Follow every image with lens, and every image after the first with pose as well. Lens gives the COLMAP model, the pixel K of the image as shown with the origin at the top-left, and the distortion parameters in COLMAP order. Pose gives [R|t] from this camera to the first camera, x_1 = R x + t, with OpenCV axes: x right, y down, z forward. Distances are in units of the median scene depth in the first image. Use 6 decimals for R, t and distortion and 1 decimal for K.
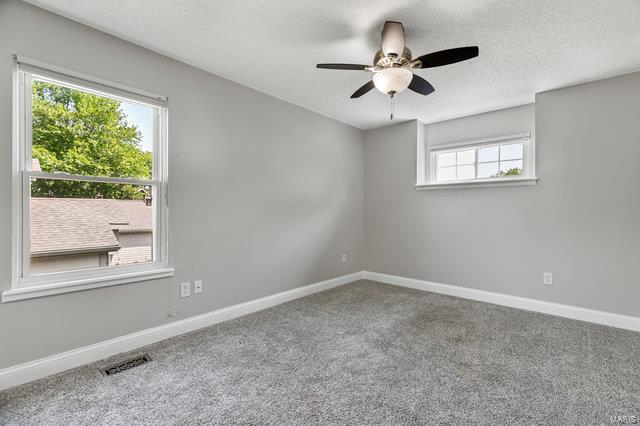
lens RADIAL K [[291.7, 0, 321.9], [0, 291.7, 213.1], [0, 0, 1]] dist [-0.004904, -0.000217]
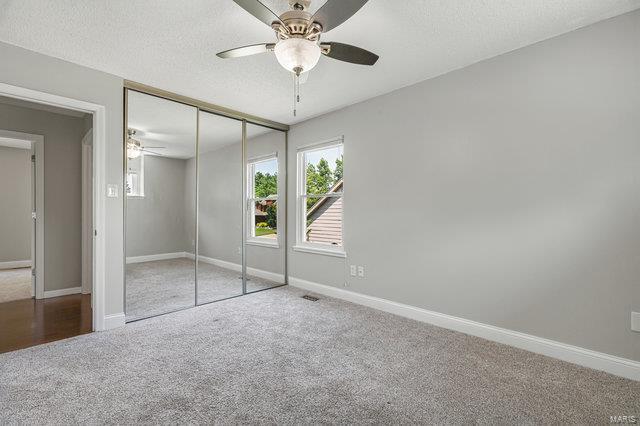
lens RADIAL K [[291.7, 0, 321.8], [0, 291.7, 212.1], [0, 0, 1]] dist [-0.004904, -0.000217]
pose [[-0.066343, 0.005080, -0.997784, 0.975098], [0.002073, 0.999986, 0.004953, -0.019699], [0.997795, -0.001739, -0.066352, 1.016806]]
